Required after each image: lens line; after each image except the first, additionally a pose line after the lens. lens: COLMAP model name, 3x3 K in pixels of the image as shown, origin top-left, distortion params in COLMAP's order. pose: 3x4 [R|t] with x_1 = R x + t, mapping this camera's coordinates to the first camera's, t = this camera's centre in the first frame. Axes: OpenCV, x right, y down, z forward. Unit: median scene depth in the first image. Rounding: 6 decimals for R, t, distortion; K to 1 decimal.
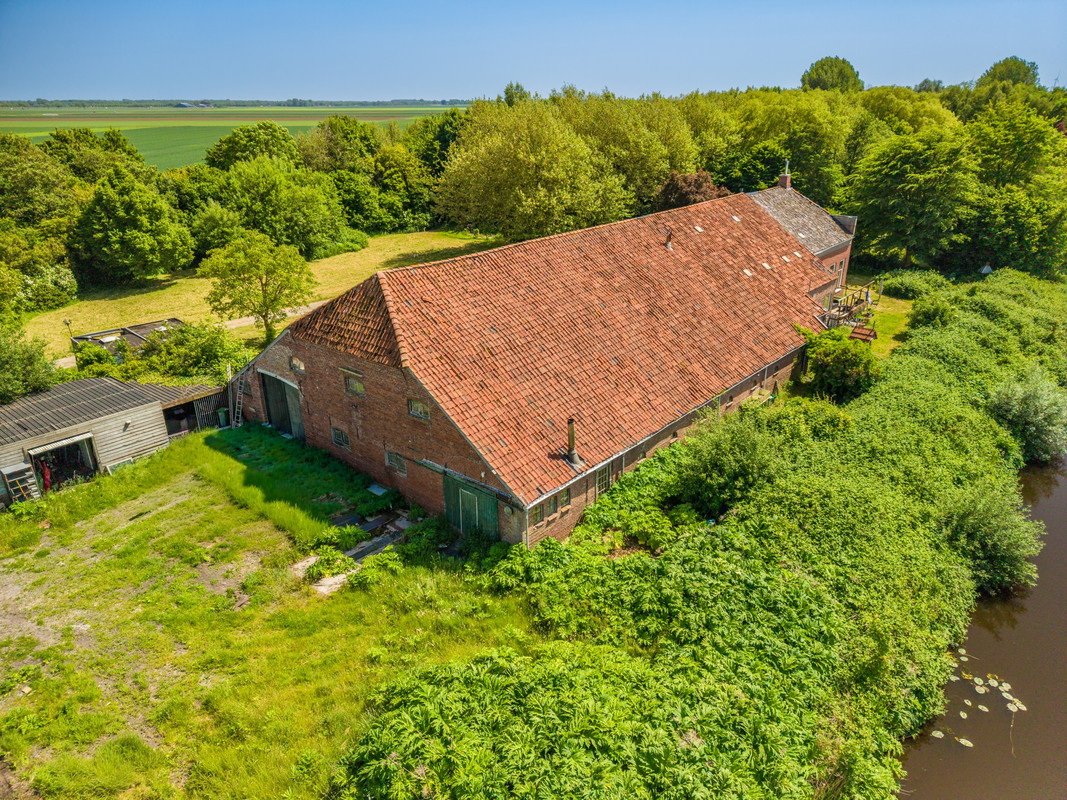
lens RADIAL K [[717.3, 0, 535.2], [0, 717.3, 403.6], [0, 0, 1]] dist [0.026137, -0.017412]
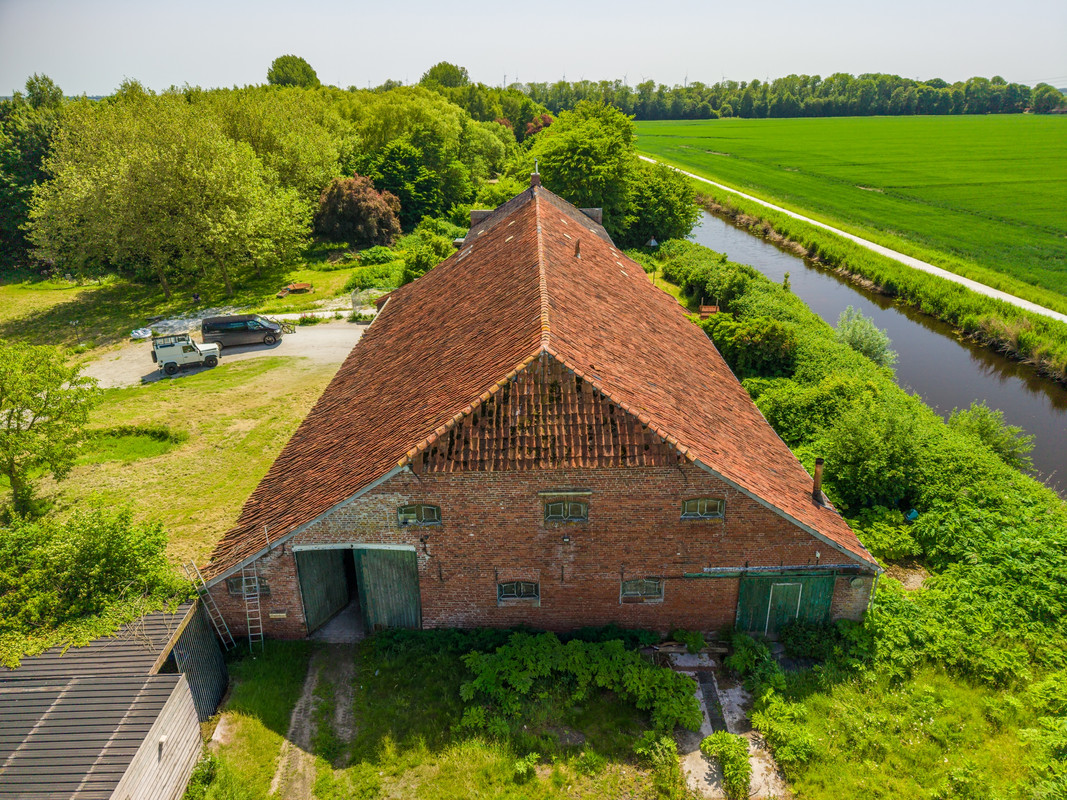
lens RADIAL K [[717.3, 0, 535.2], [0, 717.3, 403.6], [0, 0, 1]] dist [0.026137, -0.017412]
pose [[0.753749, -0.259307, 0.603839, -0.310714], [0.257720, 0.961891, 0.091363, -0.091428], [-0.604519, 0.086756, 0.791853, 0.212753]]
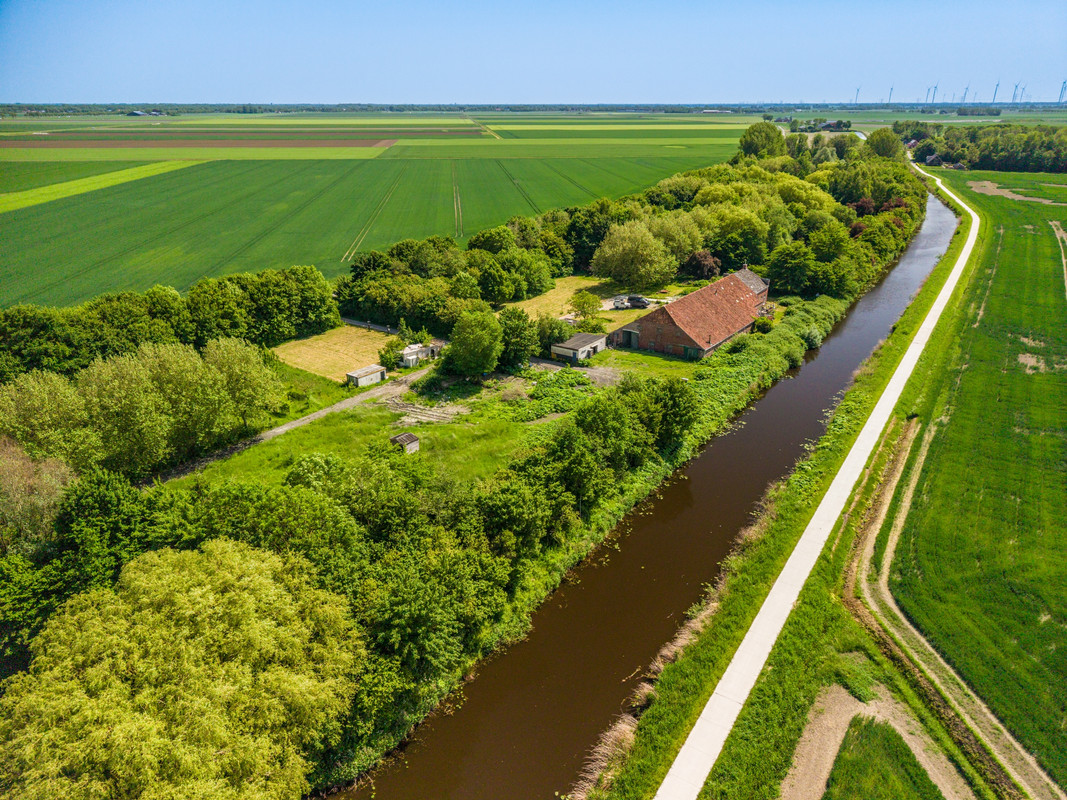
lens RADIAL K [[717.3, 0, 535.2], [0, 717.3, 403.6], [0, 0, 1]] dist [0.026137, -0.017412]
pose [[0.997074, -0.028730, 0.070835, -0.643739], [0.028930, 0.999580, -0.001801, 0.199285], [-0.070754, 0.003845, 0.997486, -1.640462]]
